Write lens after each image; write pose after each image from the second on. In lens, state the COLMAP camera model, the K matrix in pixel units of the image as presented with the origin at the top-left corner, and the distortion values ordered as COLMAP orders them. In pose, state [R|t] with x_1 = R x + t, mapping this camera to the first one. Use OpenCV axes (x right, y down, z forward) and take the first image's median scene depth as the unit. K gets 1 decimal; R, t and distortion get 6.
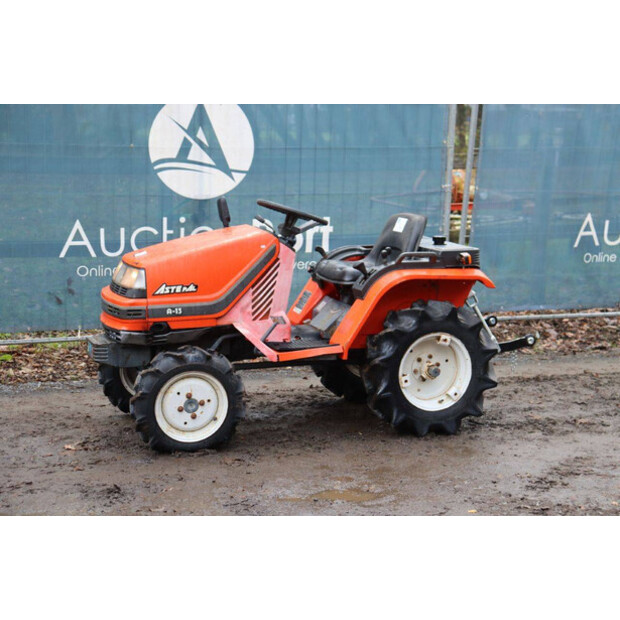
lens RADIAL K [[1310.9, 0, 310.1], [0, 1310.9, 307.0], [0, 0, 1]] dist [0.329867, 0.000000]
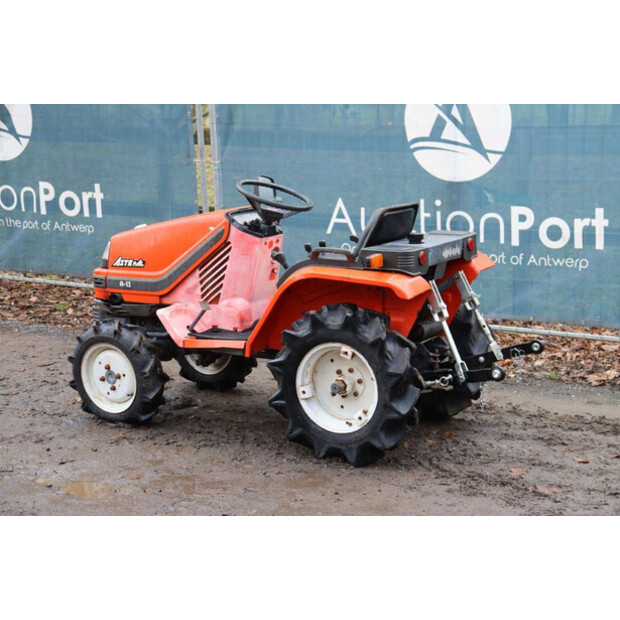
lens RADIAL K [[1256.8, 0, 312.2], [0, 1256.8, 309.0], [0, 0, 1]] dist [0.296605, 0.000000]
pose [[0.646157, 0.117835, -0.754053, 0.694697], [-0.100948, 0.992524, 0.068597, -0.056513], [0.756499, 0.031796, 0.653222, 0.443792]]
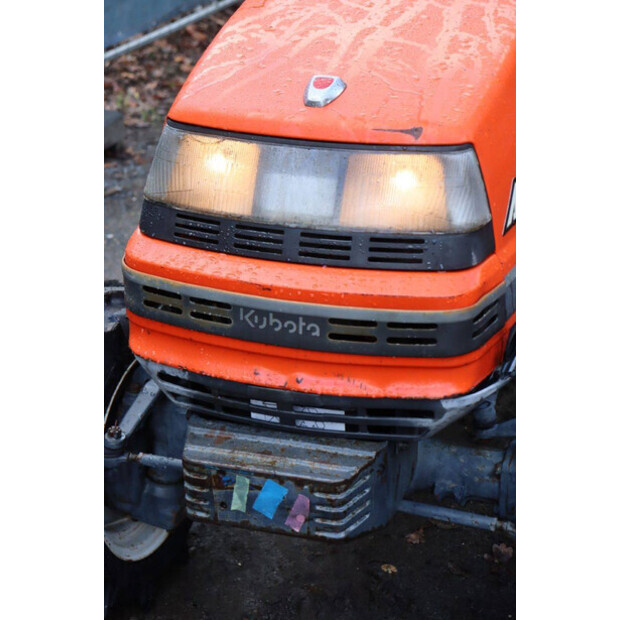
lens RADIAL K [[1451.3, 0, 306.7], [0, 1451.3, 311.1], [0, 0, 1]] dist [0.129200, 0.000000]
pose [[0.635023, -0.320786, 0.702739, -0.336294], [0.148811, 0.943462, 0.296200, -0.082424], [-0.758024, -0.083518, 0.646857, 0.791343]]
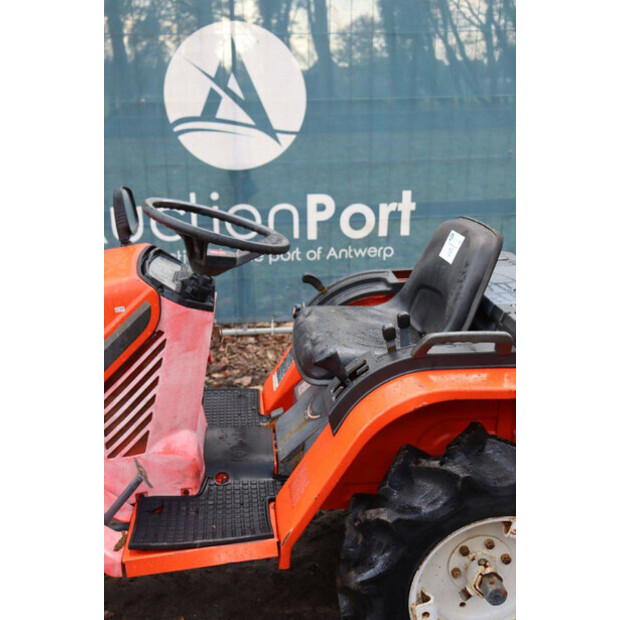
lens RADIAL K [[749.4, 0, 304.6], [0, 749.4, 314.3], [0, 0, 1]] dist [0.021482, 0.000000]
pose [[0.967651, 0.049922, -0.247305, 0.090016], [-0.013365, 0.988994, 0.147350, -0.081905], [0.251939, -0.139278, 0.957668, 0.743504]]
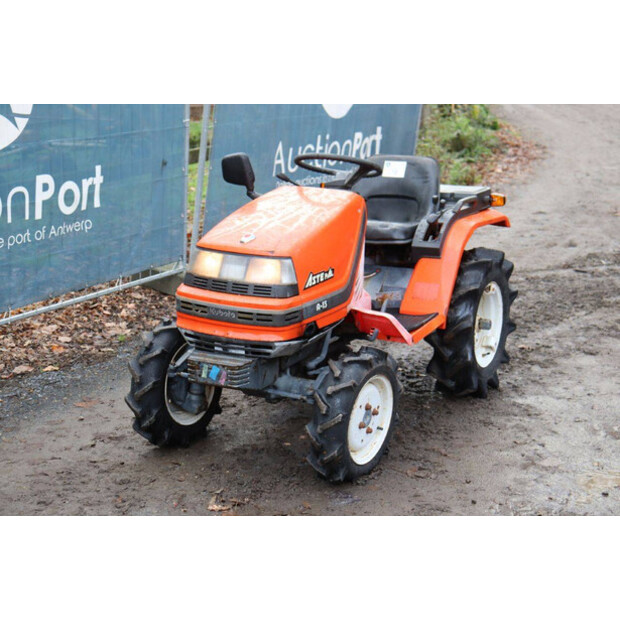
lens RADIAL K [[1187.3, 0, 313.0], [0, 1187.3, 307.8], [0, 0, 1]] dist [0.249122, 0.000000]
pose [[0.739895, -0.161358, 0.653085, -0.539214], [0.106551, 0.986662, 0.123061, -0.078862], [-0.664231, -0.021465, 0.747219, 0.449344]]
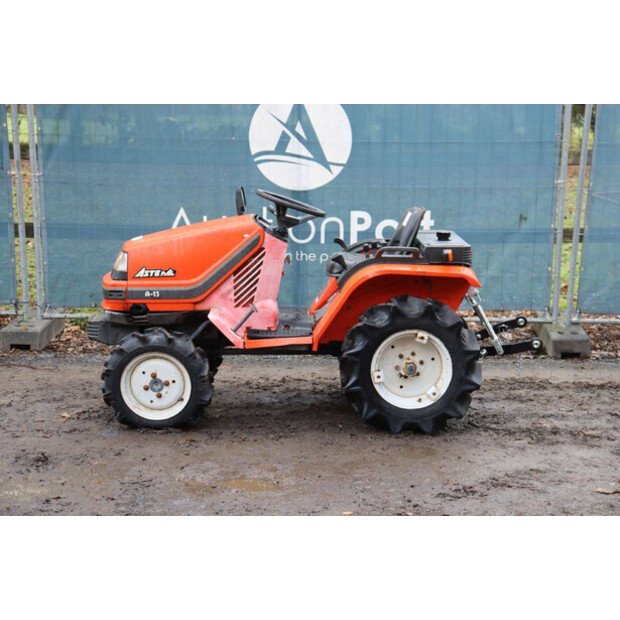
lens RADIAL K [[1205.6, 0, 308.8], [0, 1205.6, 305.8], [0, 0, 1]] dist [0.239180, 0.000000]
pose [[0.946258, 0.053238, -0.319001, 0.304985], [-0.050068, 0.998581, 0.018136, -0.010606], [0.319514, -0.001190, 0.947581, 0.120804]]
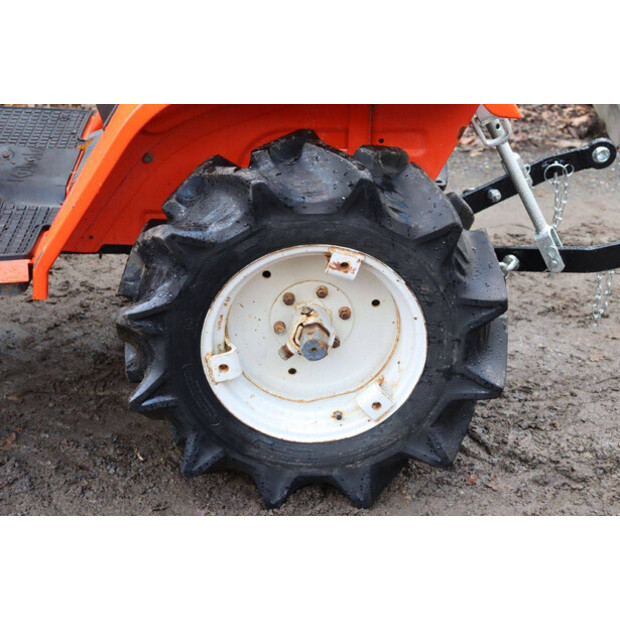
lens RADIAL K [[1157.1, 0, 311.8], [0, 1157.1, 306.9], [0, 0, 1]] dist [0.225360, 0.000000]
pose [[0.951085, 0.136308, -0.277232, 0.177891], [-0.045254, 0.949187, 0.311443, -0.057494], [0.305597, -0.283663, 0.908926, 0.713688]]
